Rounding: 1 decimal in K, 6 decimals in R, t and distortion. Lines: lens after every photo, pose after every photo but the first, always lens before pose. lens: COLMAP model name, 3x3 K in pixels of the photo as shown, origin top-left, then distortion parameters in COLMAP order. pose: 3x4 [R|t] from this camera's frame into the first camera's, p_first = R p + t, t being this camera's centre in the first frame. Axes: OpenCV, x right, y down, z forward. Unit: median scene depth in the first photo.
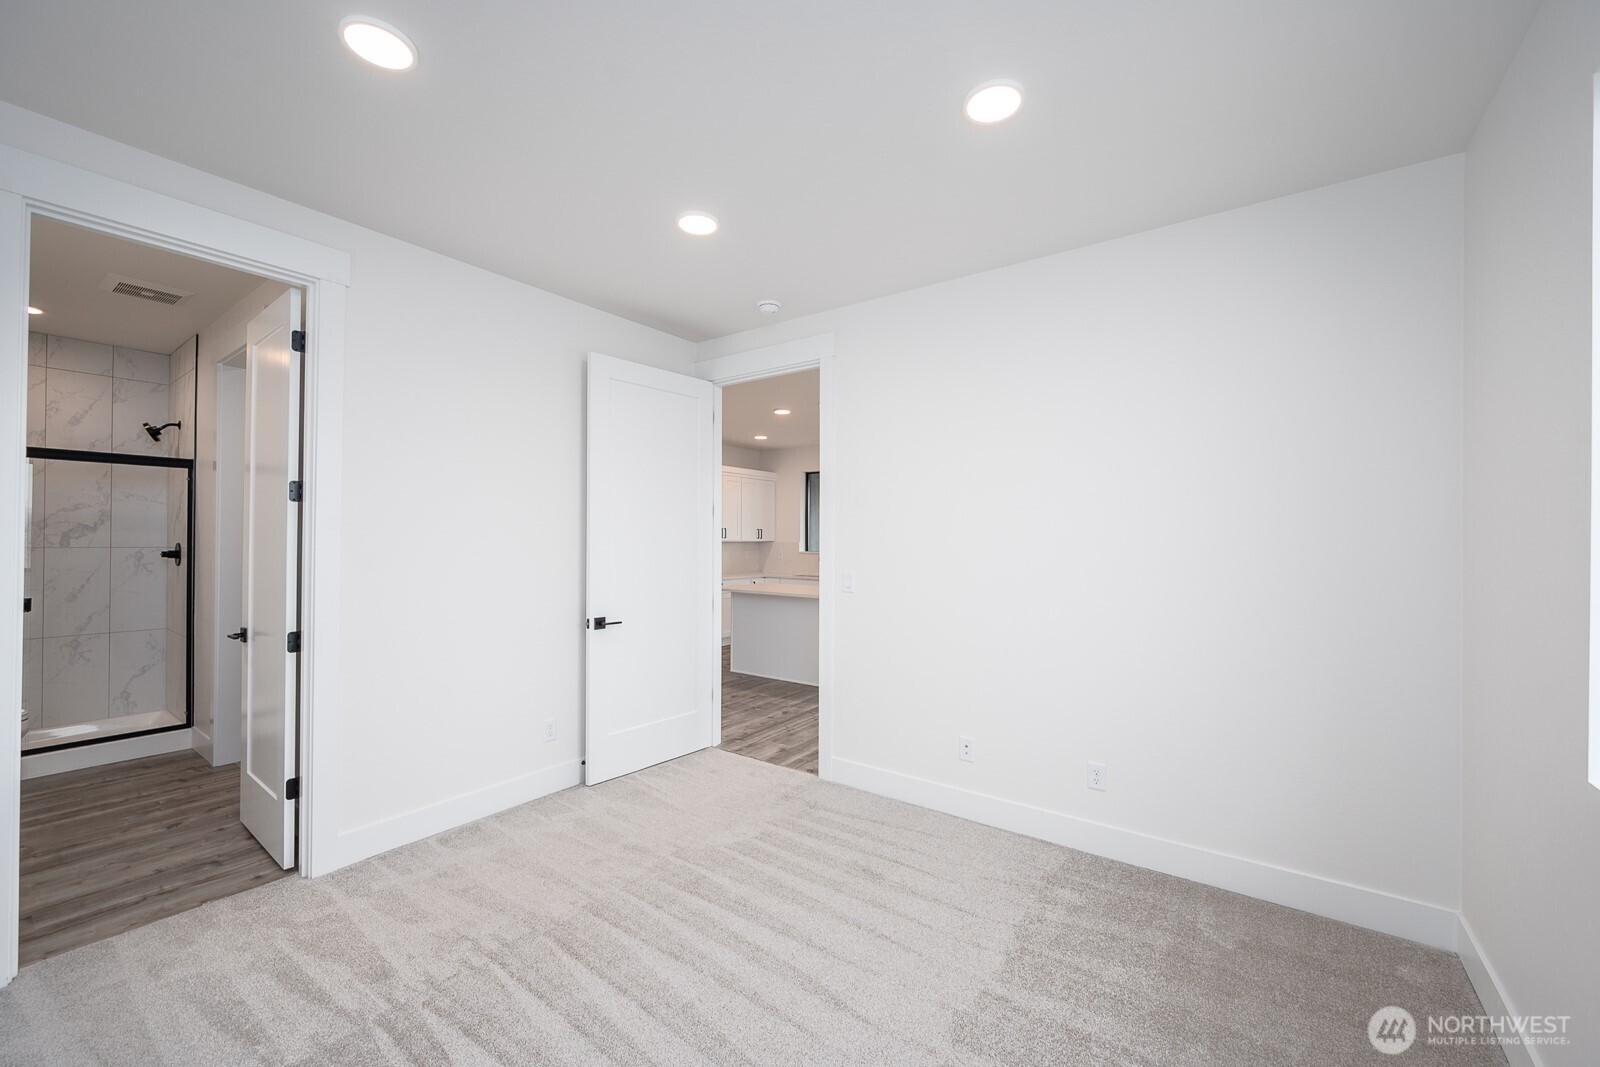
lens RADIAL K [[637.5, 0, 805.5], [0, 637.5, 533.9], [0, 0, 1]] dist [-0.002337, -0.000100]
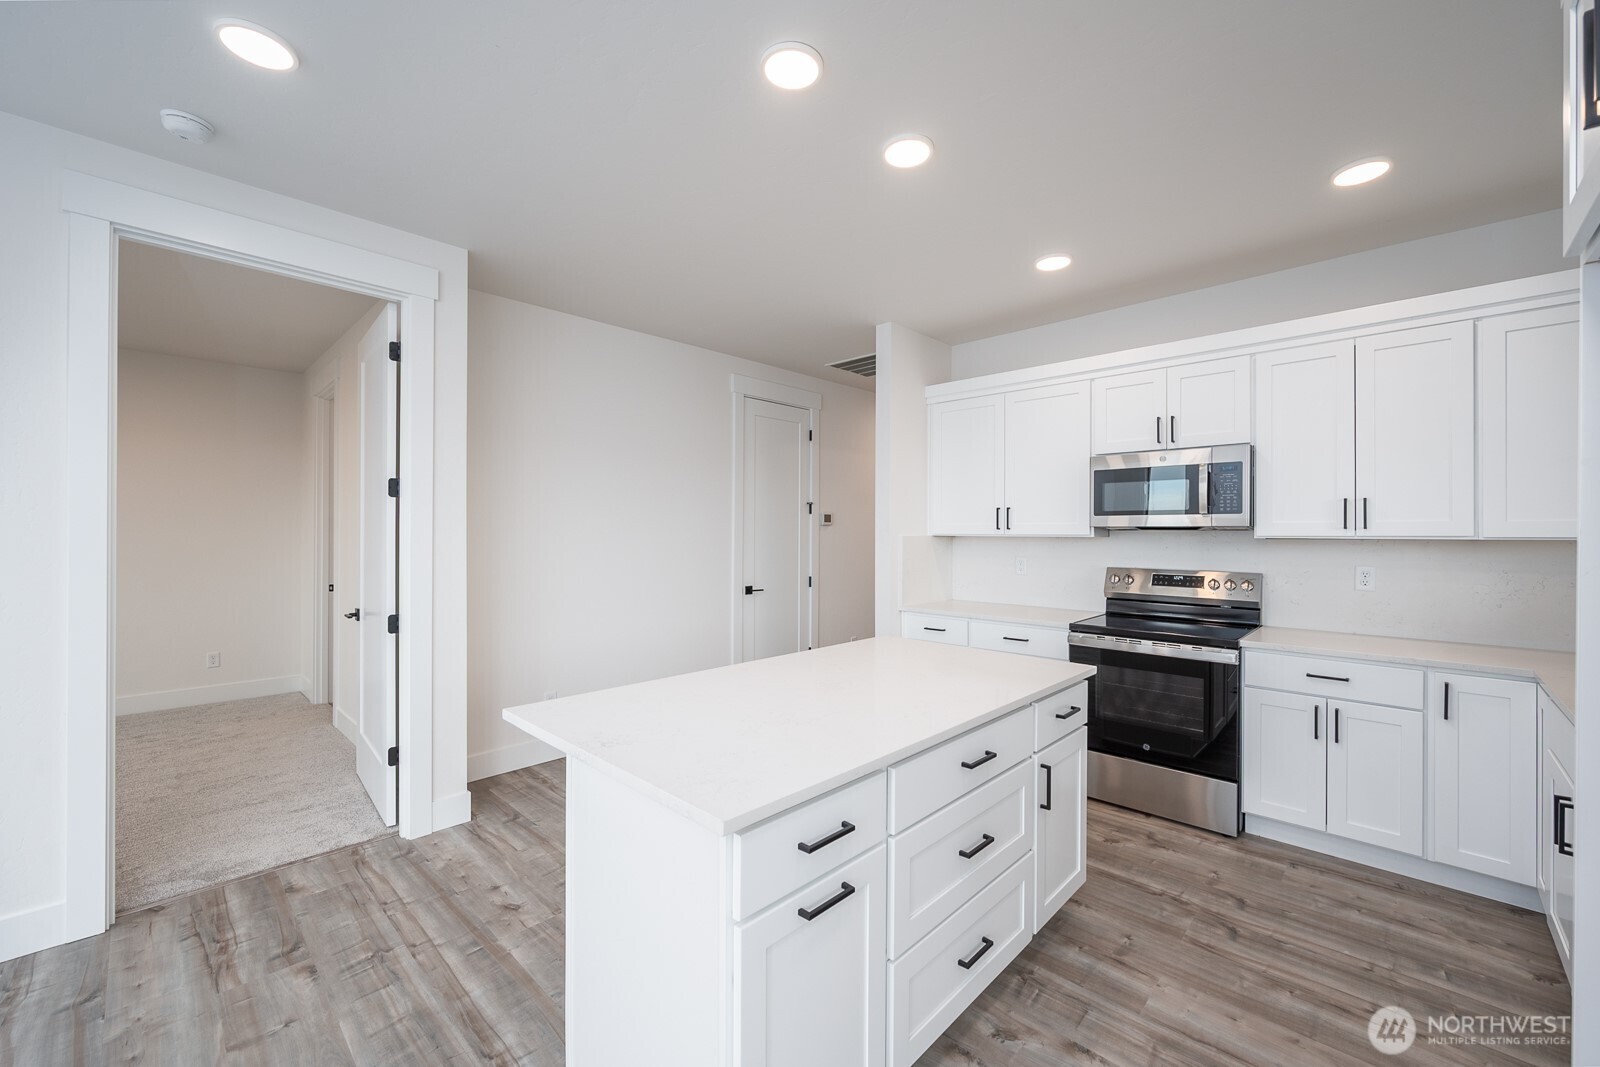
lens RADIAL K [[637.5, 0, 805.5], [0, 637.5, 533.9], [0, 0, 1]] dist [-0.002337, -0.000100]
pose [[-0.136819, -0.003650, -0.990589, 0.570242], [0.004560, 0.999980, -0.004314, 0.023295], [0.990586, -0.005108, -0.136800, 1.854158]]
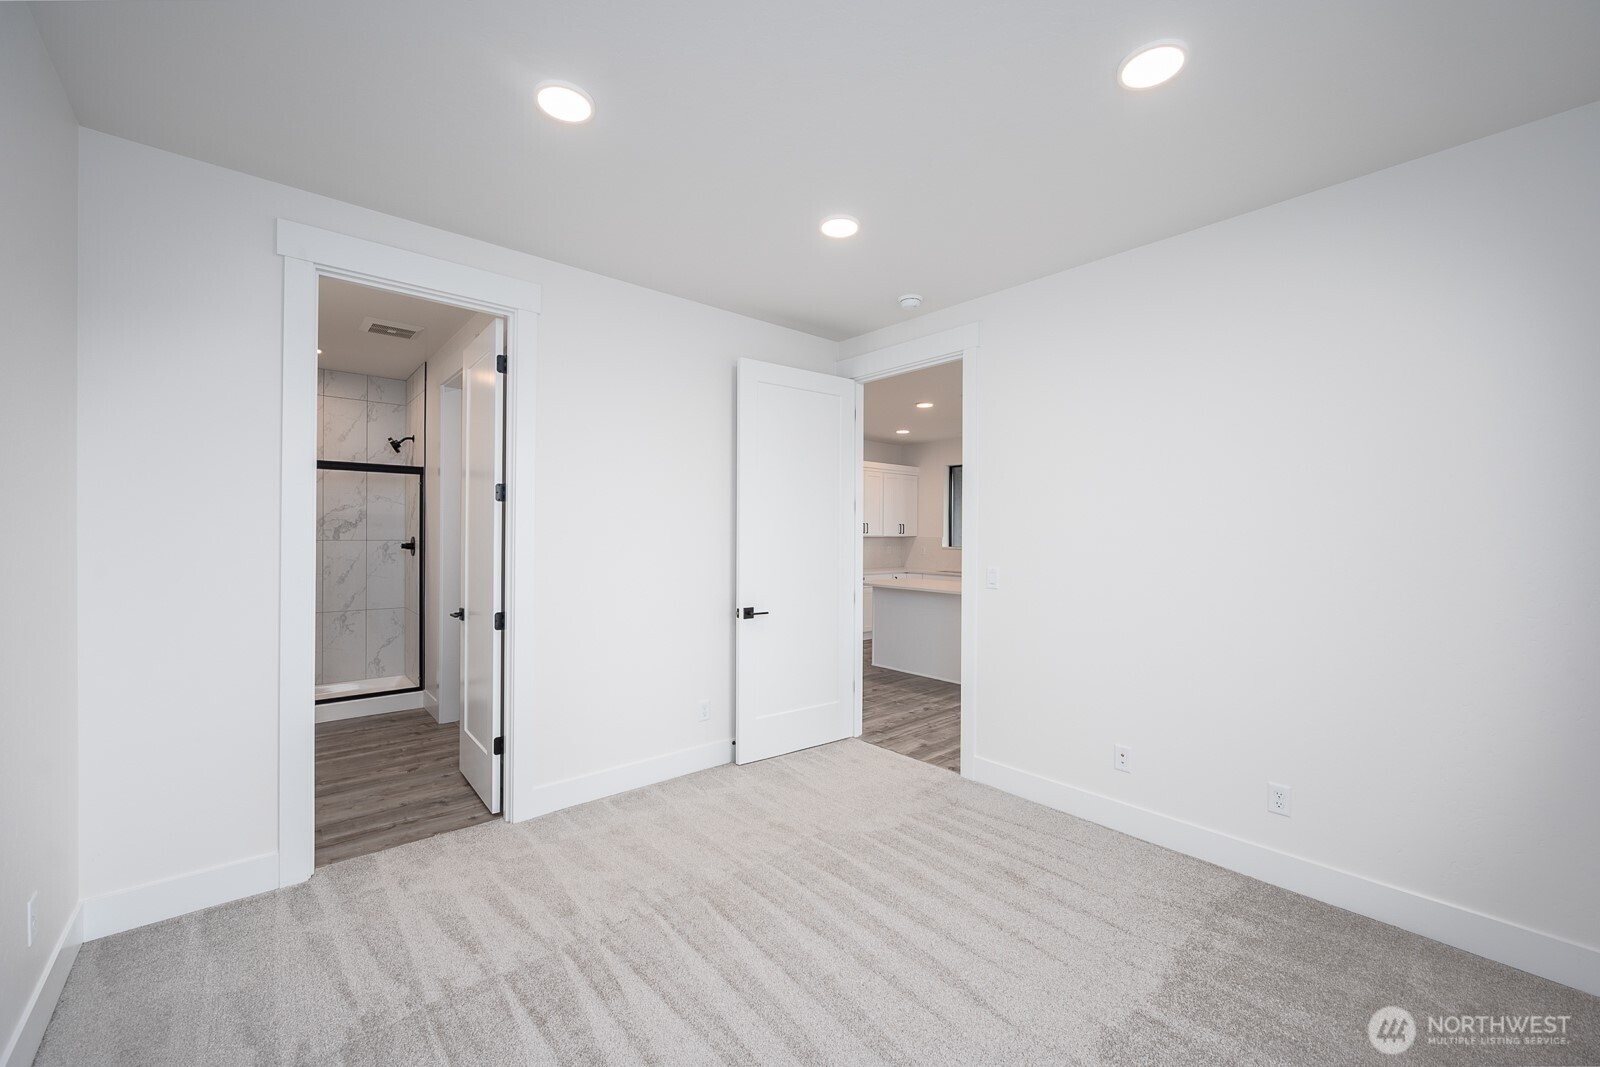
lens RADIAL K [[638.8, 0, 800.0], [0, 638.8, 533.5], [0, 0, 1]] dist [-0.001917, -0.000128]
pose [[0.973463, 0.001300, -0.228839, 0.004616], [0.000260, 0.999977, 0.006785, 0.000719], [0.228843, -0.006665, 0.973441, -0.016997]]
